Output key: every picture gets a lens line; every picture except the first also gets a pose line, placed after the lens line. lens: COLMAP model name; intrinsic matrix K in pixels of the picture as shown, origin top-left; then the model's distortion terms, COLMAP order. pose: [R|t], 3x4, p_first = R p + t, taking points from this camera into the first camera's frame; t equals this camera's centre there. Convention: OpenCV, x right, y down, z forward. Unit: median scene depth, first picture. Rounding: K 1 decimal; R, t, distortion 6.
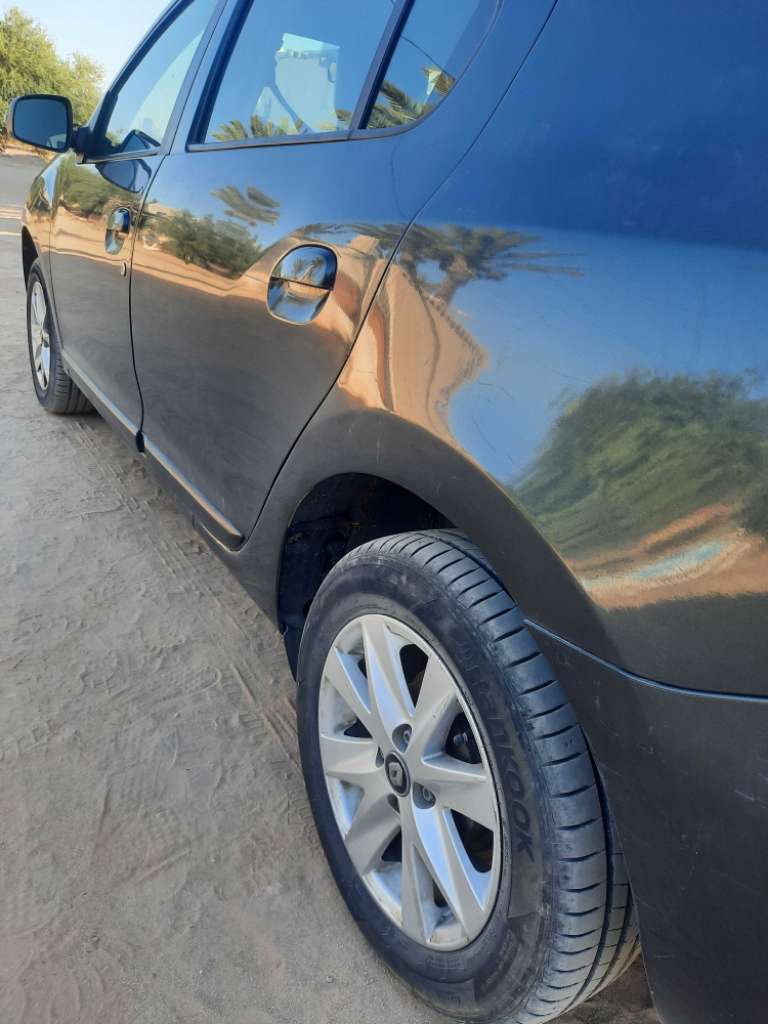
lens RADIAL K [[749.3, 0, 390.3], [0, 749.3, 519.1], [0, 0, 1]] dist [-0.026524, 0.024483]
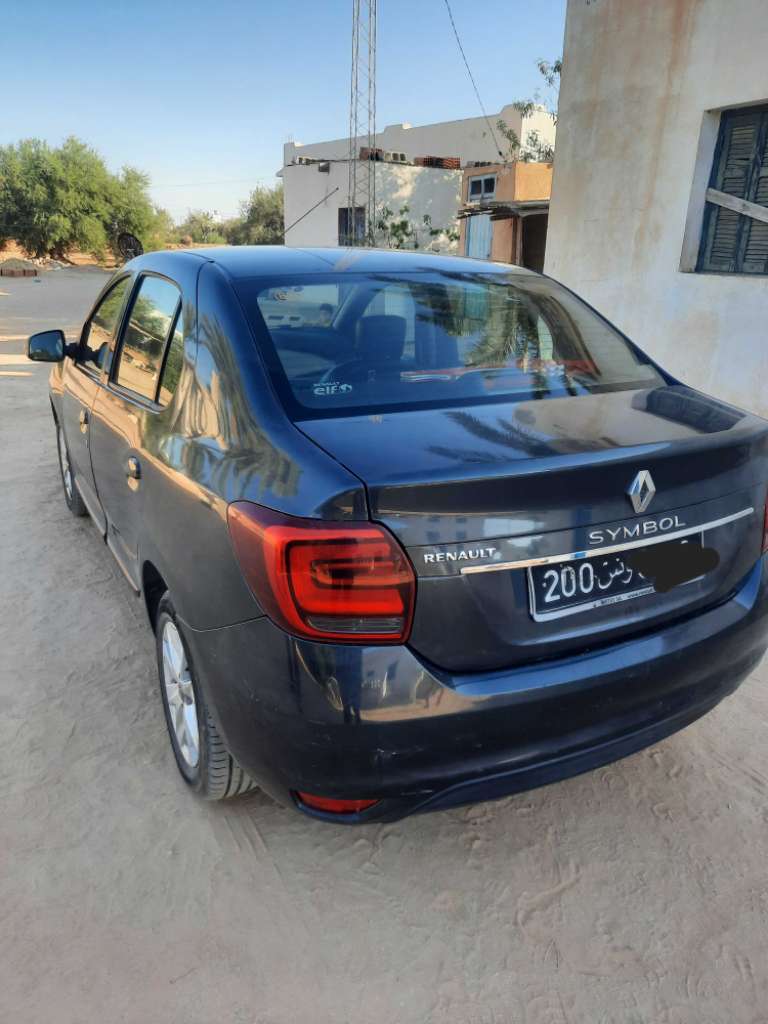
lens RADIAL K [[749.3, 0, 379.1], [0, 749.3, 506.3], [0, 0, 1]] dist [-0.026524, 0.024483]
pose [[0.990336, -0.095194, -0.100861, 0.436480], [0.087060, 0.992806, -0.082200, 0.015090], [0.107960, 0.072624, 0.991499, -0.588224]]
